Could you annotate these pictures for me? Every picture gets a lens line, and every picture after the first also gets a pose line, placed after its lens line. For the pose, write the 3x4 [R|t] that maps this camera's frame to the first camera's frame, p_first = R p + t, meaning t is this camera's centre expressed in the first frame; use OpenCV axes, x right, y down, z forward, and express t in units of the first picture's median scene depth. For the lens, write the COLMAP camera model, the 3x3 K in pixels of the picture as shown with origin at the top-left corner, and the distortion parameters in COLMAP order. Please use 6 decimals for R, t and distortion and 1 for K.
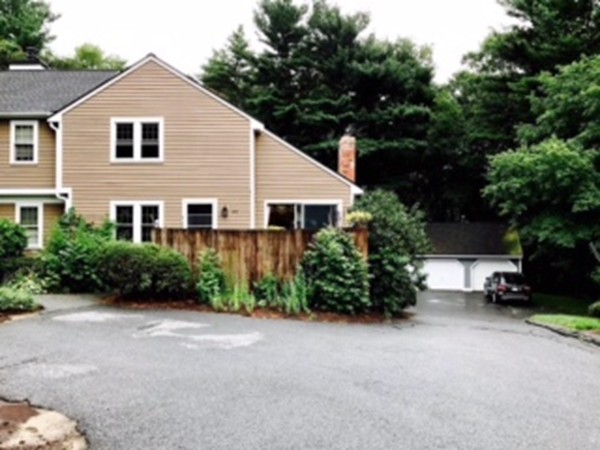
lens RADIAL K [[486.0, 0, 308.1], [0, 486.0, 221.3], [0, 0, 1]] dist [0.033399, -0.043414]
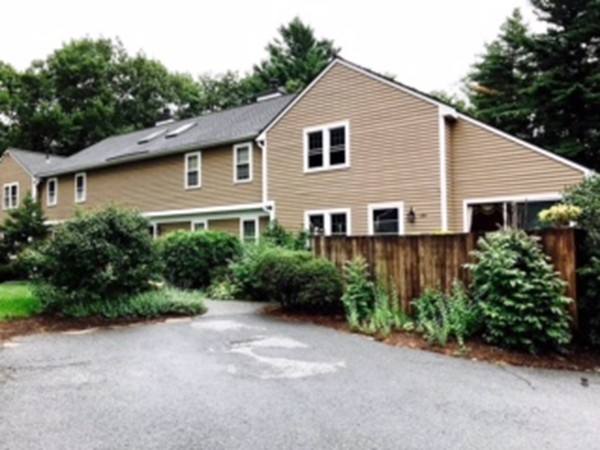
lens RADIAL K [[486.0, 0, 308.1], [0, 486.0, 221.3], [0, 0, 1]] dist [0.033399, -0.043414]
pose [[0.810125, -0.041667, -0.584775, 0.187504], [0.026686, 0.999058, -0.034215, 0.014343], [0.585650, 0.012113, 0.810473, 0.189120]]
